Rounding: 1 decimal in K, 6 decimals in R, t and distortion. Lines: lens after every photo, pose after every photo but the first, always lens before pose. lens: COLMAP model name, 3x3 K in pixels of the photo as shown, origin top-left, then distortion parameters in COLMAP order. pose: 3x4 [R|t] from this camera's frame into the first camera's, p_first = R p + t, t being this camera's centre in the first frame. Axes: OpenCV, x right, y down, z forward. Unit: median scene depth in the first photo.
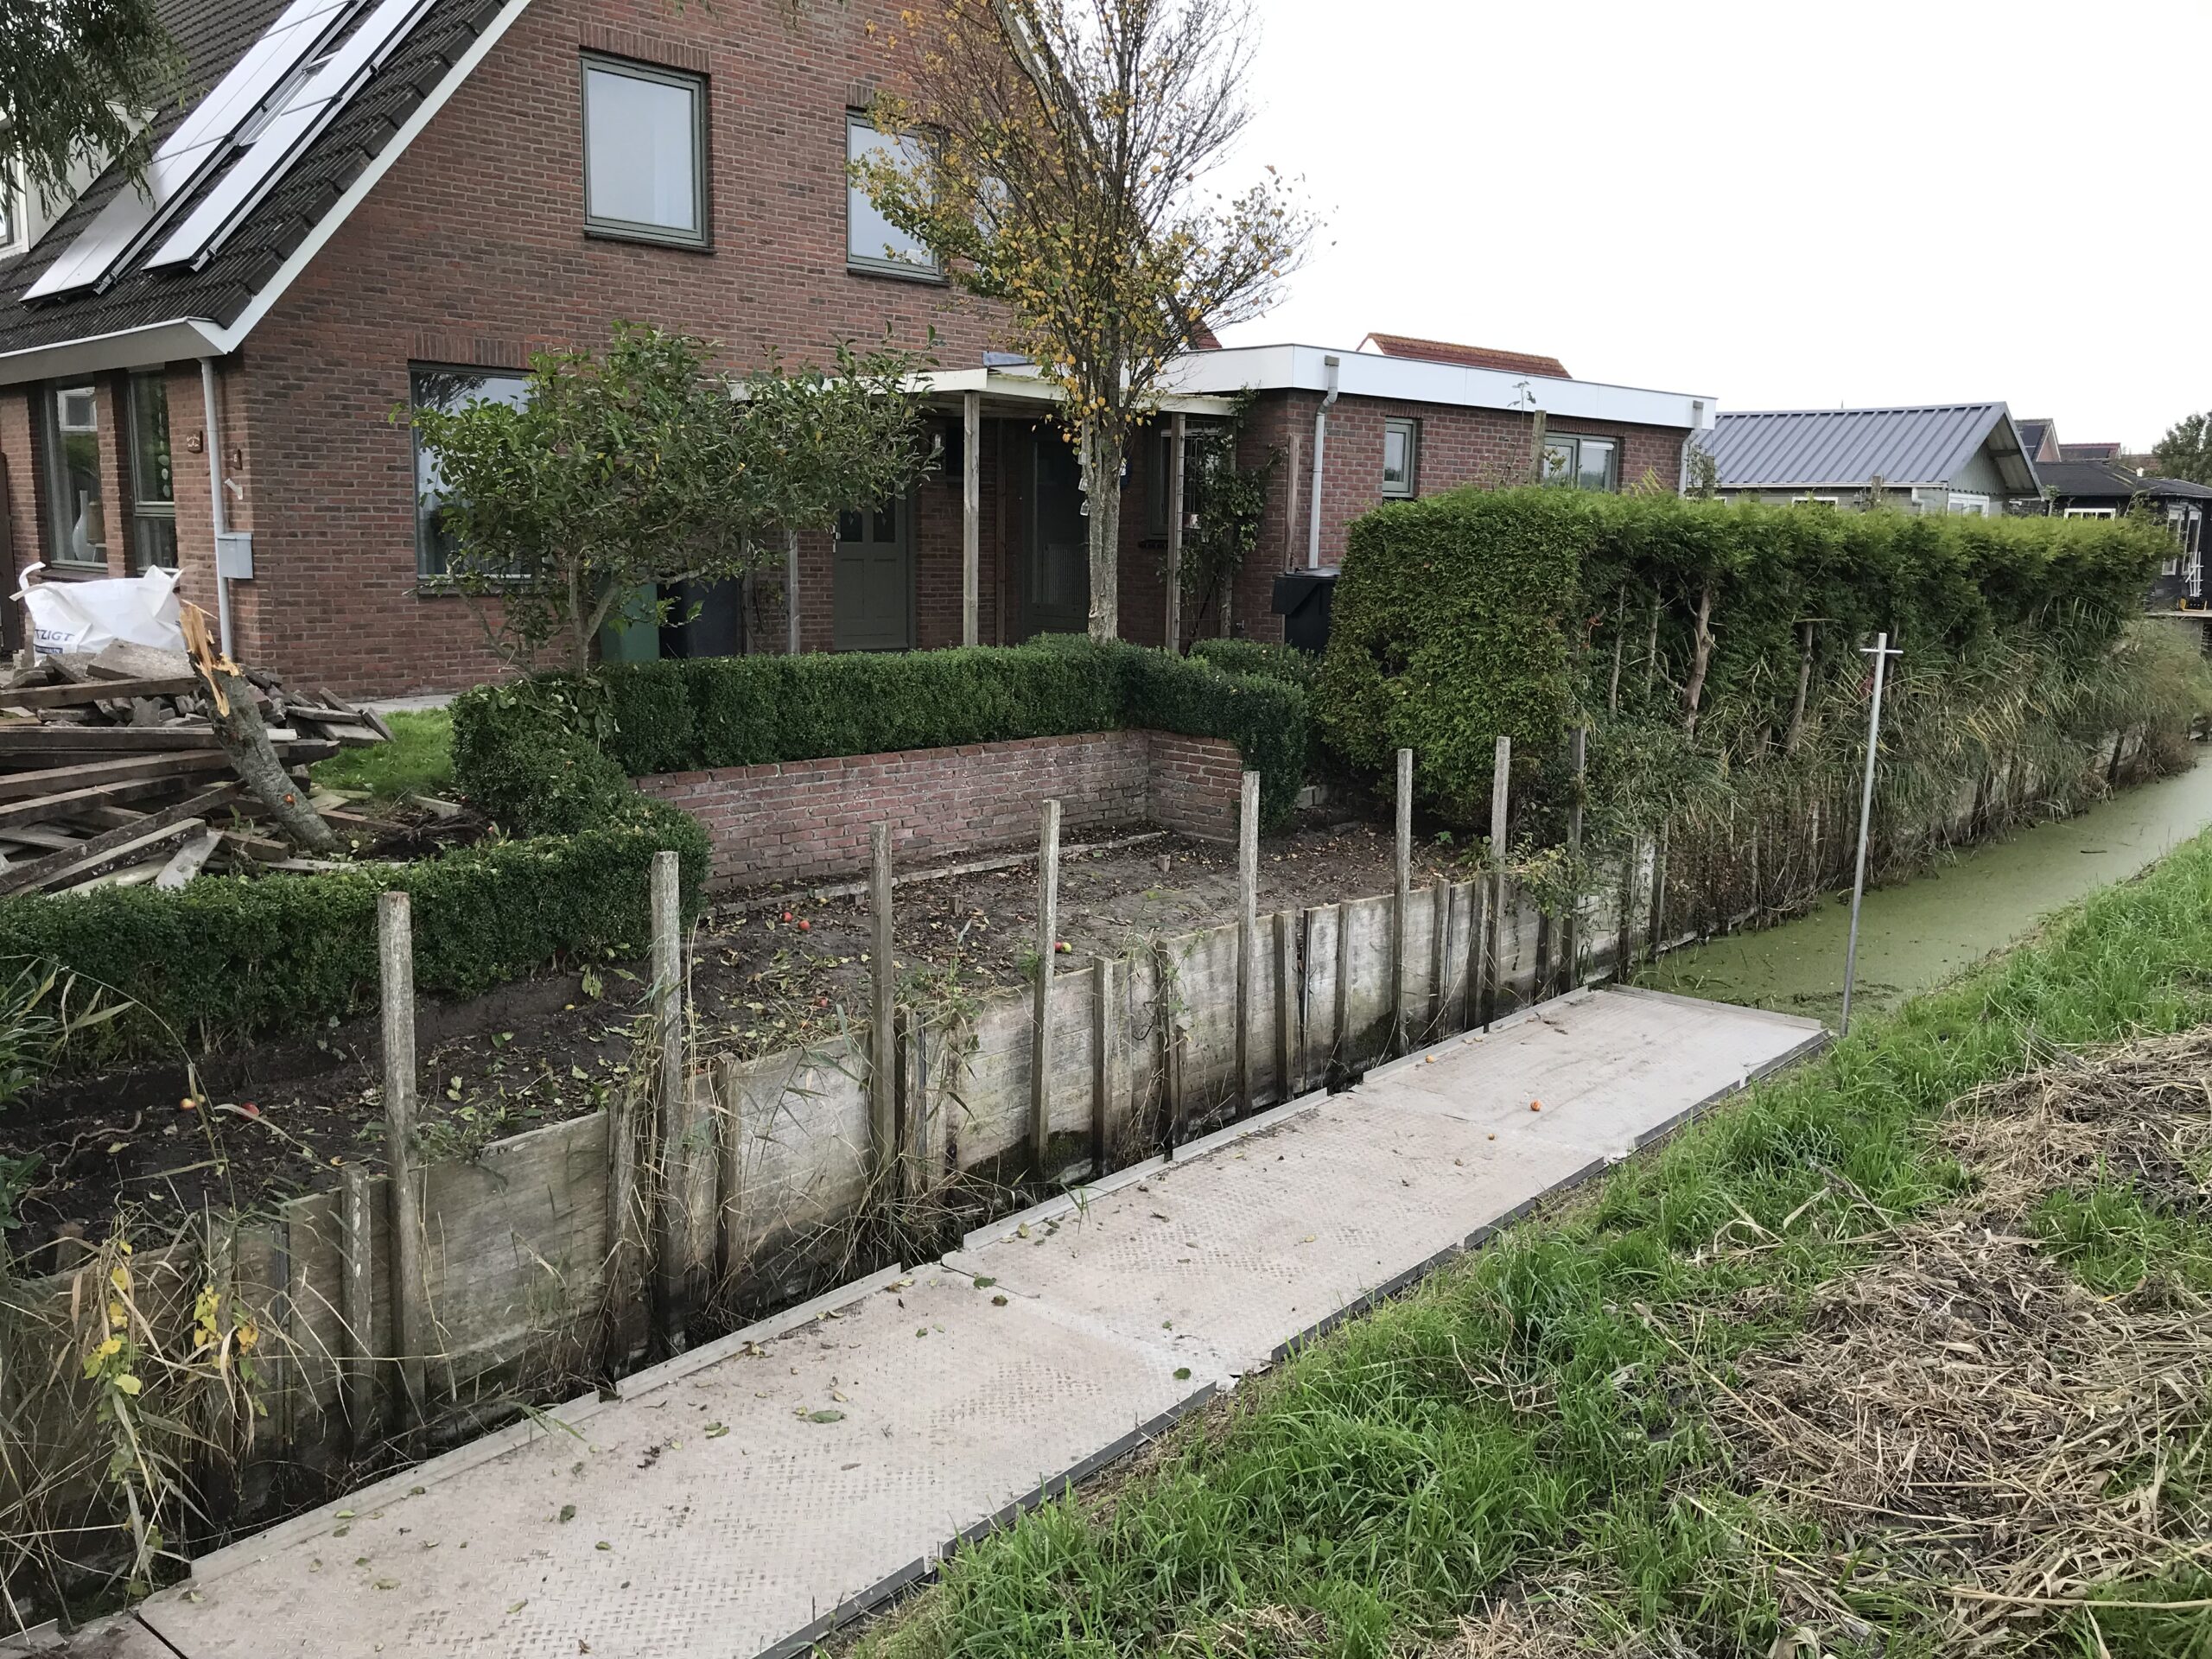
lens RADIAL K [[1878.6, 0, 1095.6], [0, 1878.6, 827.0], [0, 0, 1]] dist [0.074230, -0.074912]
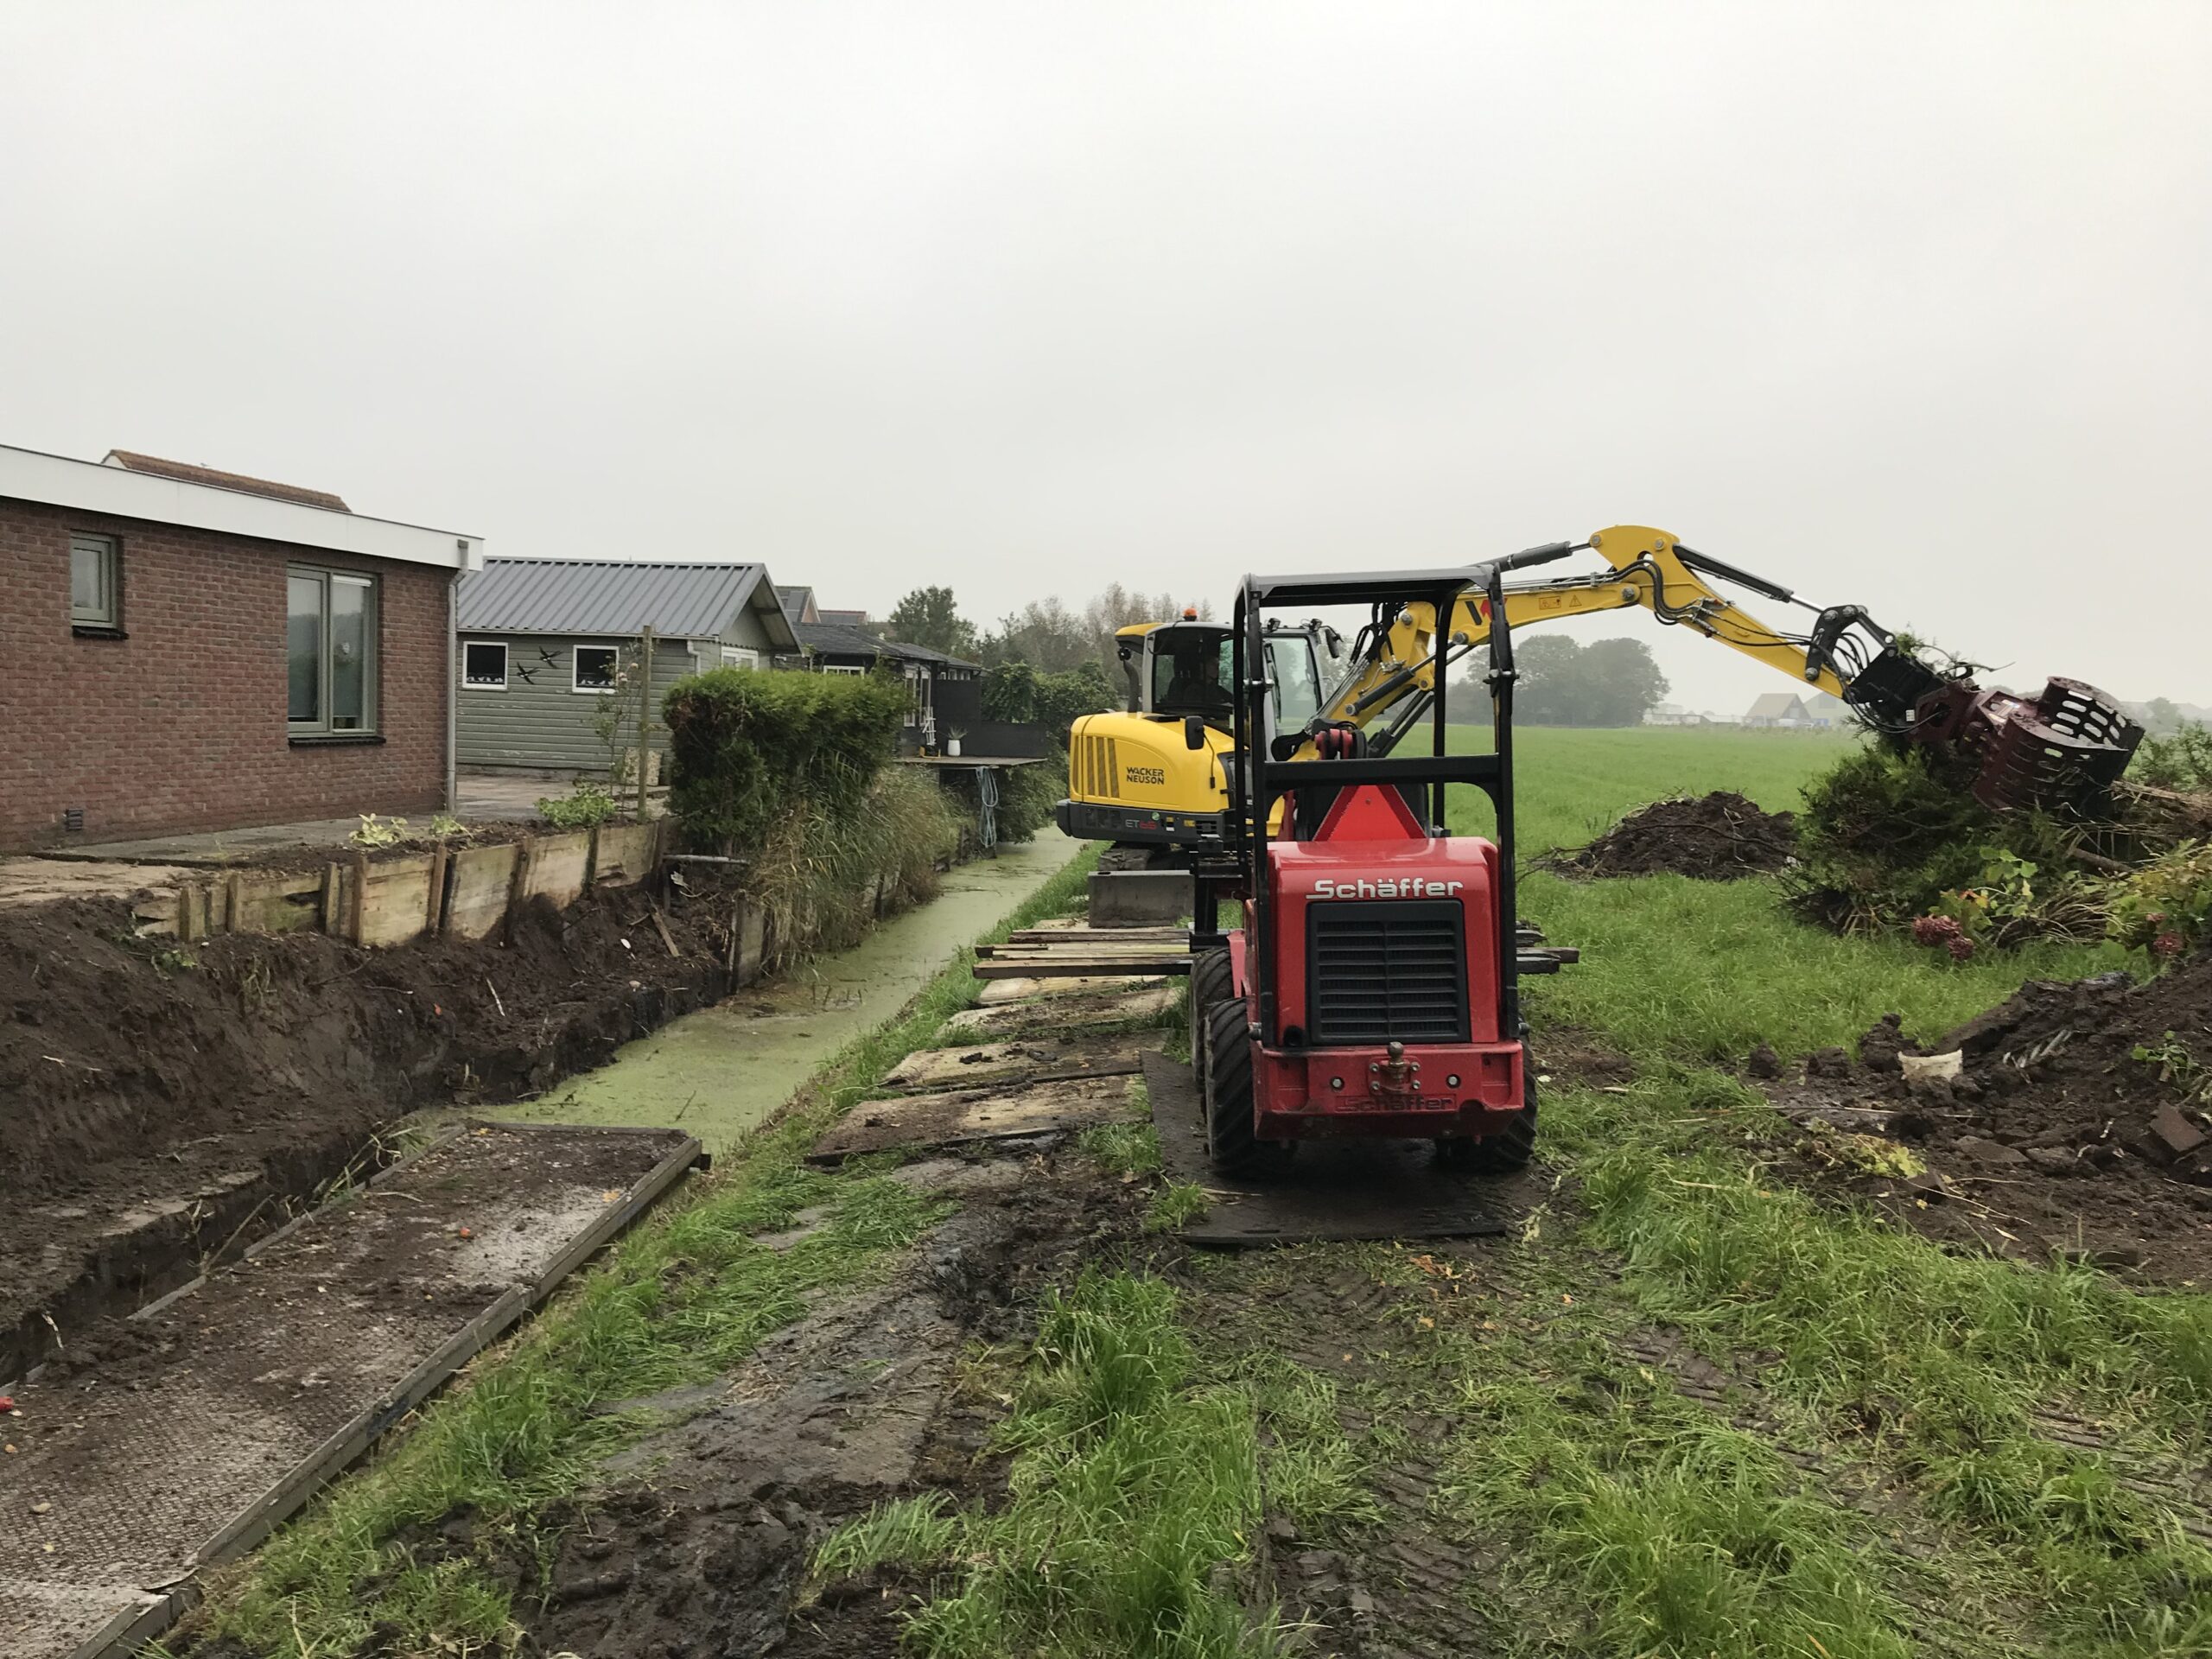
lens RADIAL K [[1878.6, 0, 1088.7], [0, 1878.6, 827.3], [0, 0, 1]] dist [0.074230, -0.074912]
pose [[0.823957, -0.030448, 0.565833, 0.096466], [0.074465, 0.995714, -0.054854, -0.020351], [-0.561738, 0.087332, 0.822693, 0.163746]]
